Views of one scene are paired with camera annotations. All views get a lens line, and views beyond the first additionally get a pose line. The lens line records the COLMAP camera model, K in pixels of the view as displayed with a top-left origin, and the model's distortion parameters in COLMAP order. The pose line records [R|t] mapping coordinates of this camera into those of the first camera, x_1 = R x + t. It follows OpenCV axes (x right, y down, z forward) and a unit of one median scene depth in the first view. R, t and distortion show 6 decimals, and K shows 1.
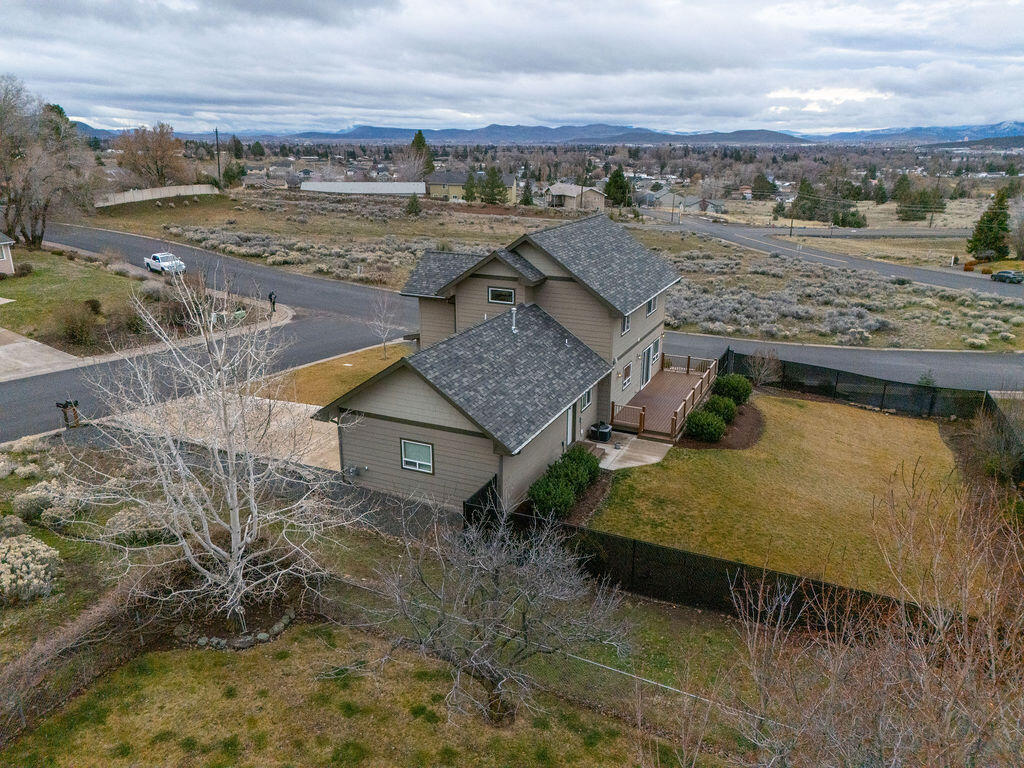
lens RADIAL K [[751.1, 0, 508.9], [0, 751.1, 375.4], [0, 0, 1]] dist [0.065512, -0.053997]
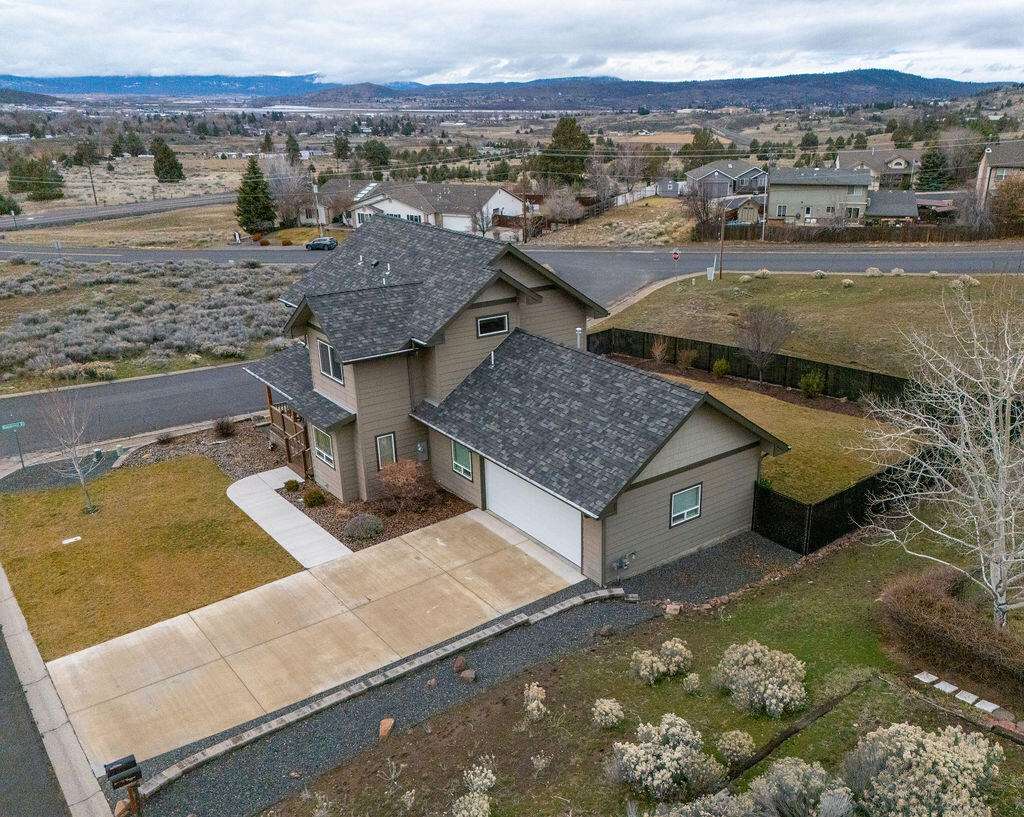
lens RADIAL K [[874.1, 0, 604.0], [0, 874.1, 443.3], [0, 0, 1]] dist [0.049025, -0.038399]
pose [[0.425214, -0.333567, 0.841383, -0.311965], [0.268400, 0.934267, 0.234748, -0.069948], [-0.864381, 0.126009, 0.486793, 0.183423]]
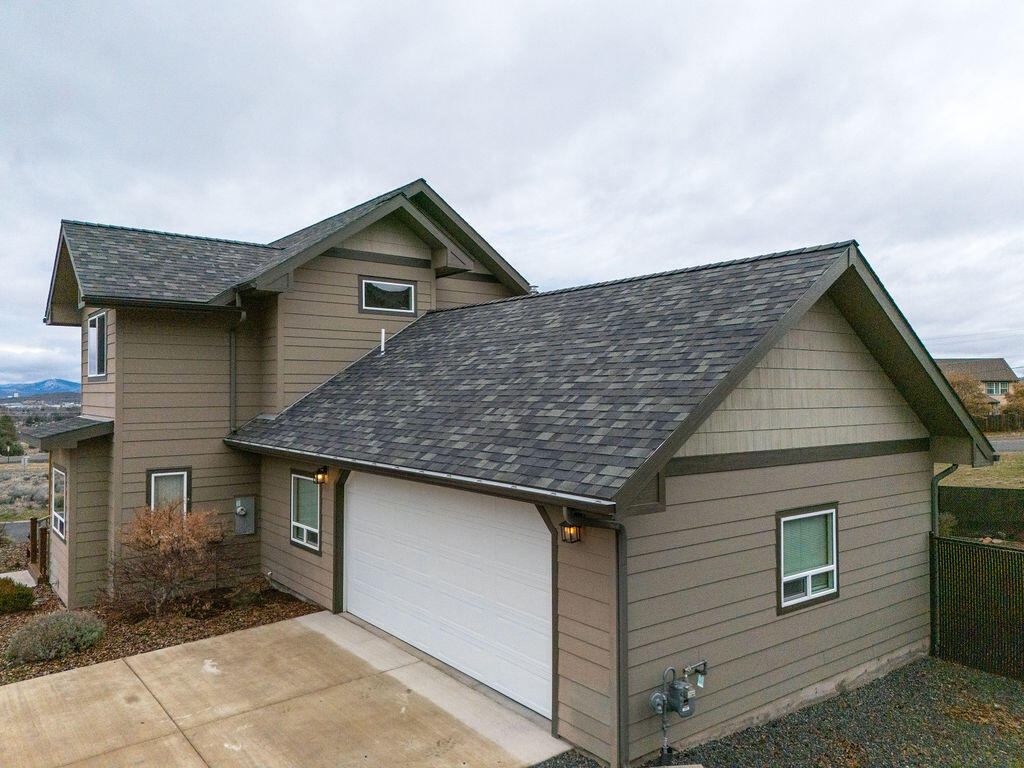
lens RADIAL K [[751.1, 0, 512.1], [0, 751.1, 375.3], [0, 0, 1]] dist [0.065512, -0.053997]
pose [[0.456345, 0.015428, 0.889669, -0.157895], [0.270610, 0.950083, -0.155282, 0.014322], [-0.847655, 0.311615, 0.429391, 0.296385]]
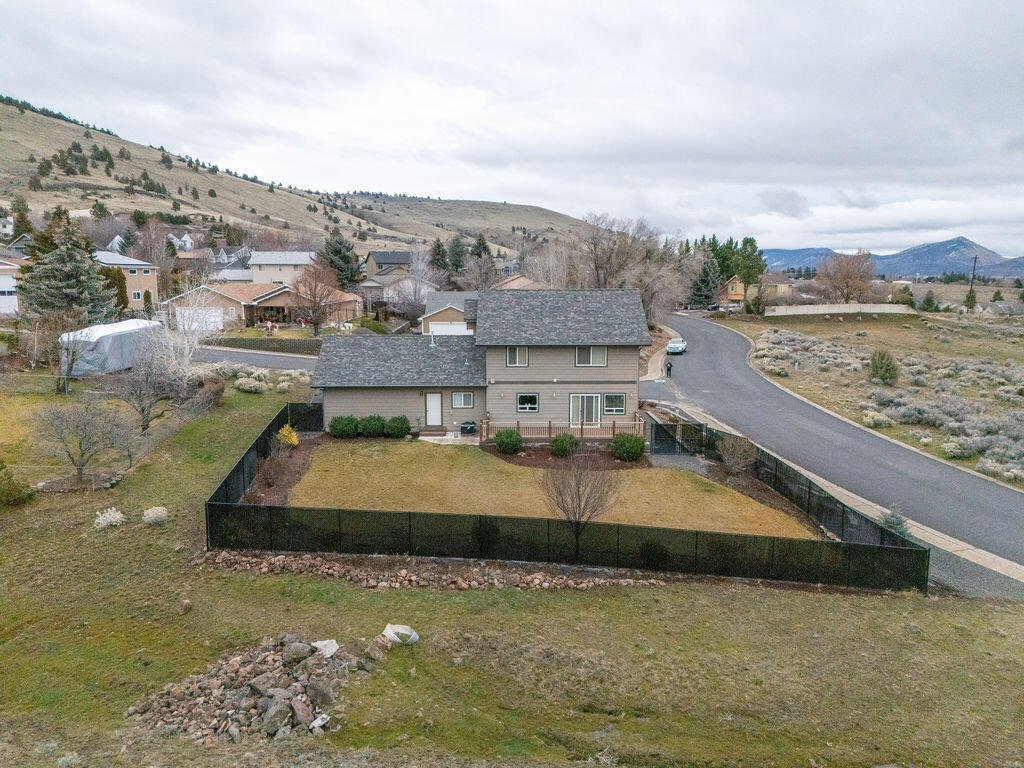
lens RADIAL K [[751.1, 0, 509.5], [0, 751.1, 381.0], [0, 0, 1]] dist [0.065512, -0.053997]
pose [[0.437302, 0.118861, -0.891425, 0.540430], [-0.265725, 0.964047, -0.001811, -0.010617], [0.859161, 0.237665, 0.453164, 0.163726]]
